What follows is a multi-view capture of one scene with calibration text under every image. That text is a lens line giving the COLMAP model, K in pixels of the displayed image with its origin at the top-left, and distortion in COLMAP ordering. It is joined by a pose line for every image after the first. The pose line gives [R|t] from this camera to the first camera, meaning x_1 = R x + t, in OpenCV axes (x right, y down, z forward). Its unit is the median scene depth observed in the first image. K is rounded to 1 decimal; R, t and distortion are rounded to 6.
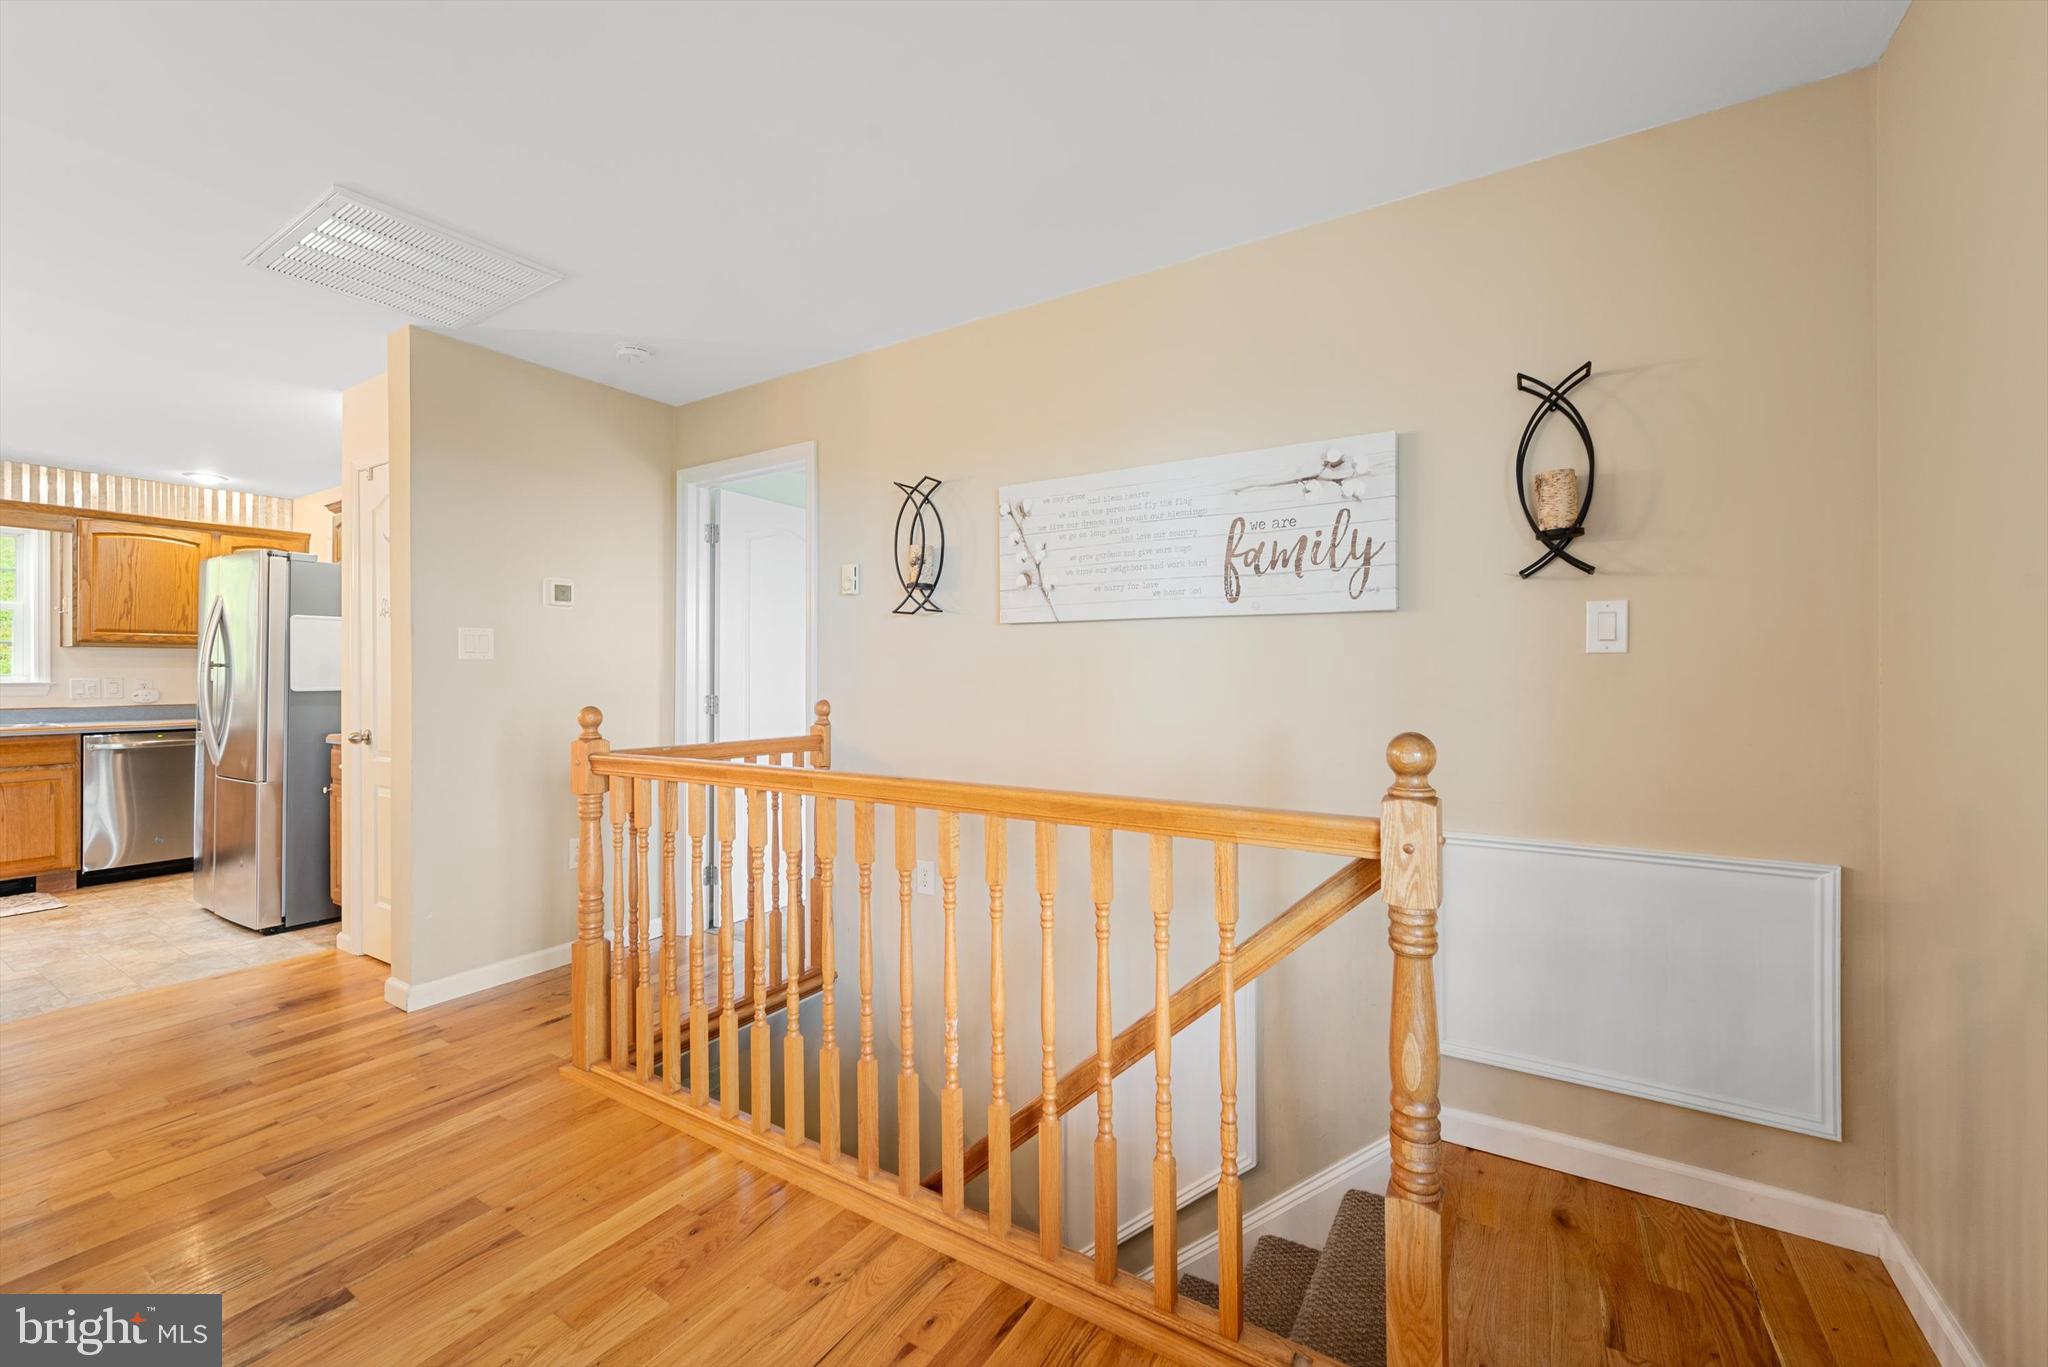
lens RADIAL K [[819.0, 0, 1017.2], [0, 819.0, 674.5], [0, 0, 1]] dist [-0.002137, 0.000847]
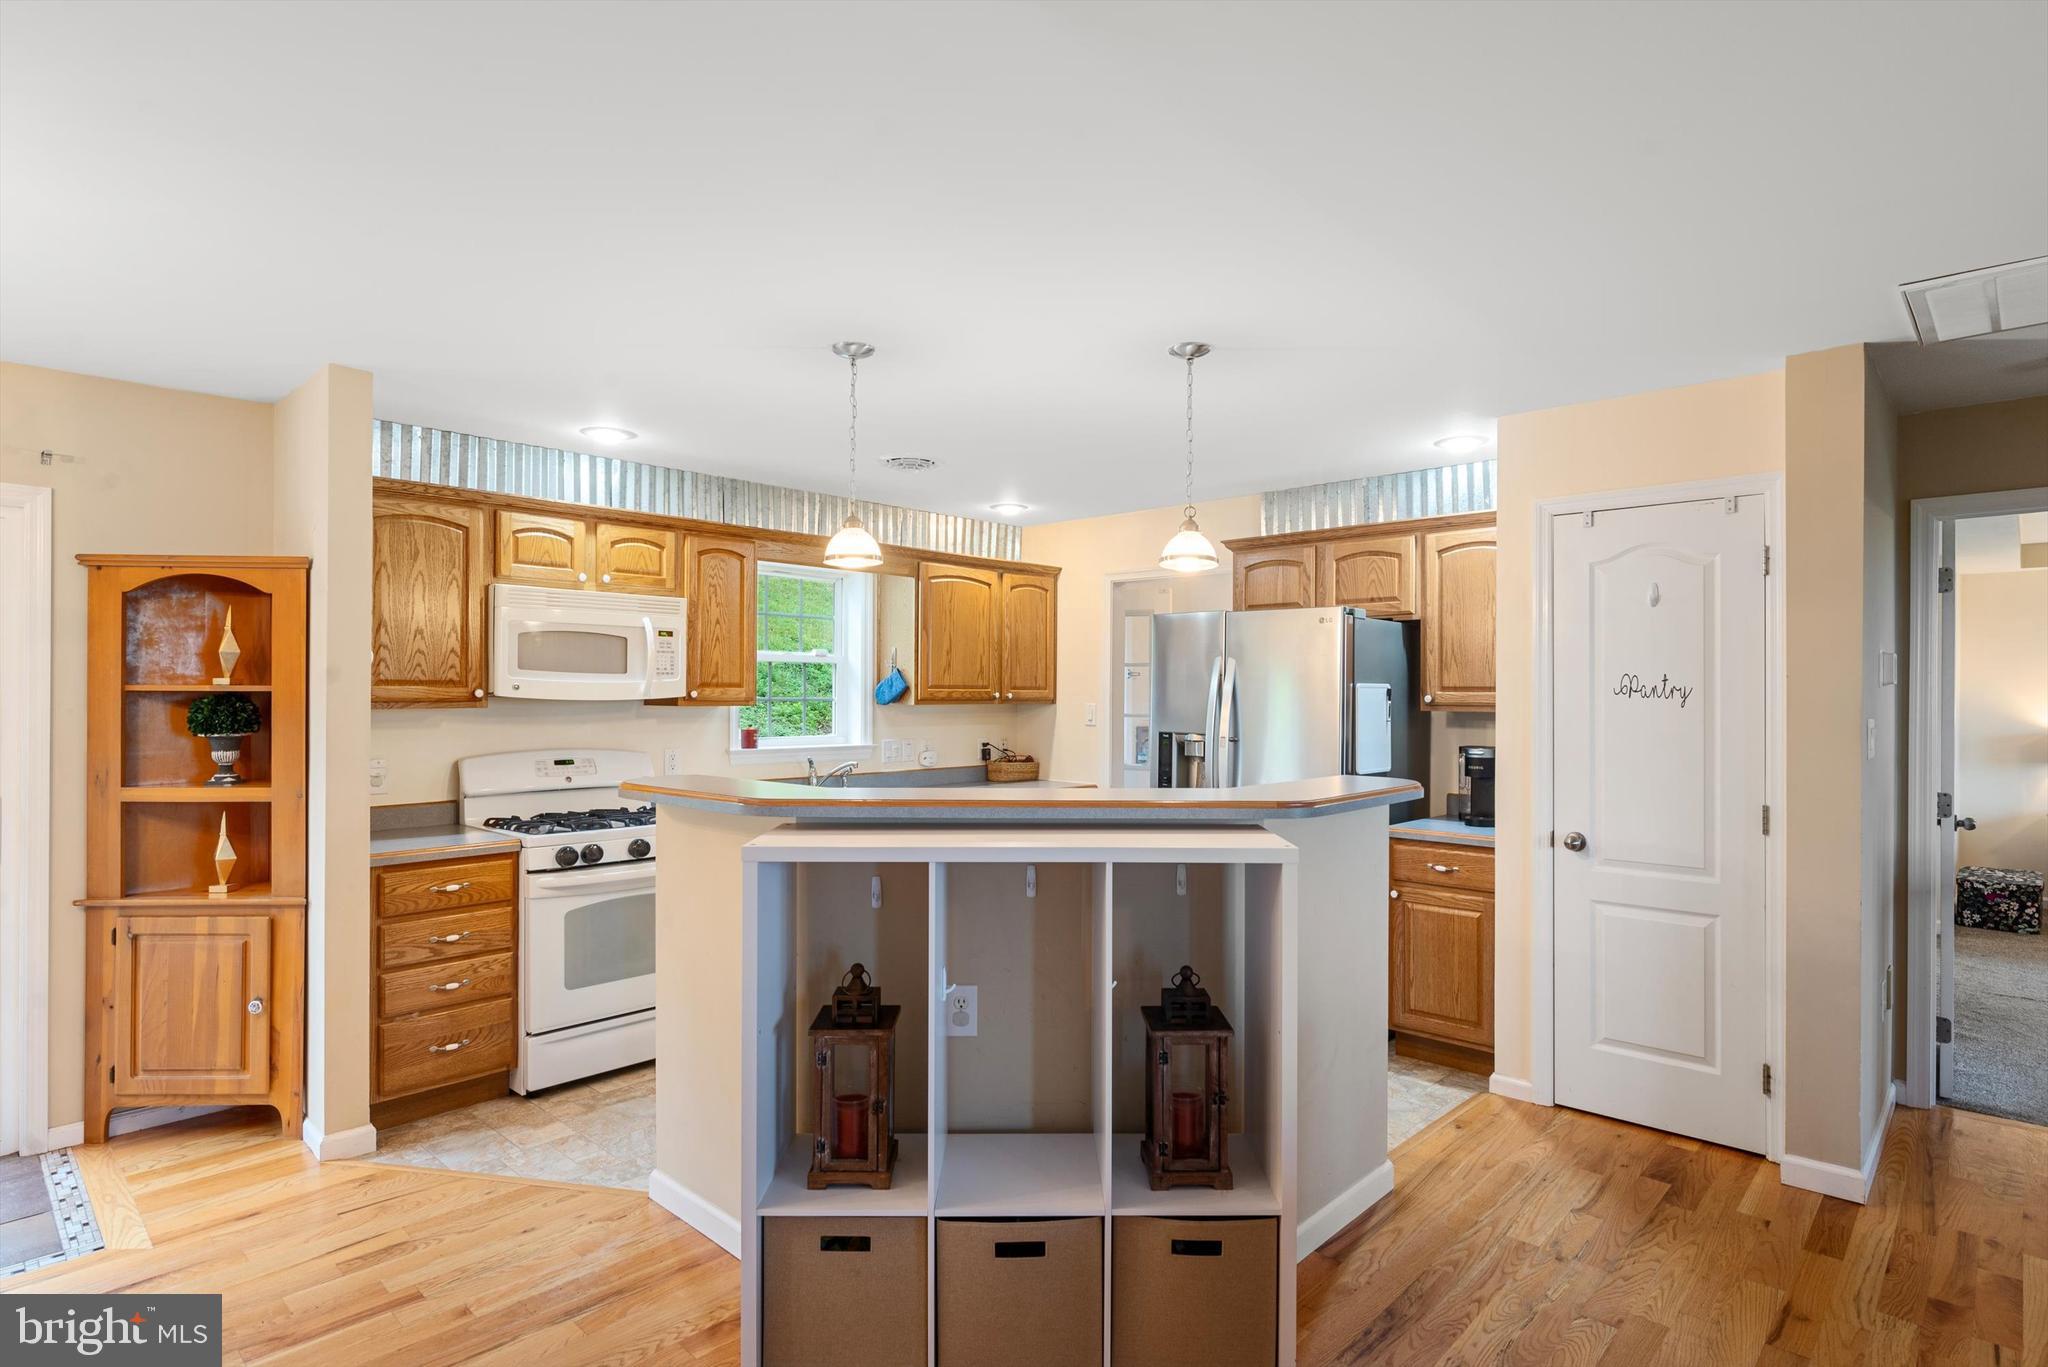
lens RADIAL K [[1063.8, 0, 1027.5], [0, 1063.8, 684.6], [0, 0, 1]] dist [0.000181, 0.000835]
pose [[0.981570, 0.003987, -0.191059, -0.830101], [-0.005215, 0.999969, -0.005925, -0.052307], [0.191029, 0.006812, 0.981561, -0.111433]]
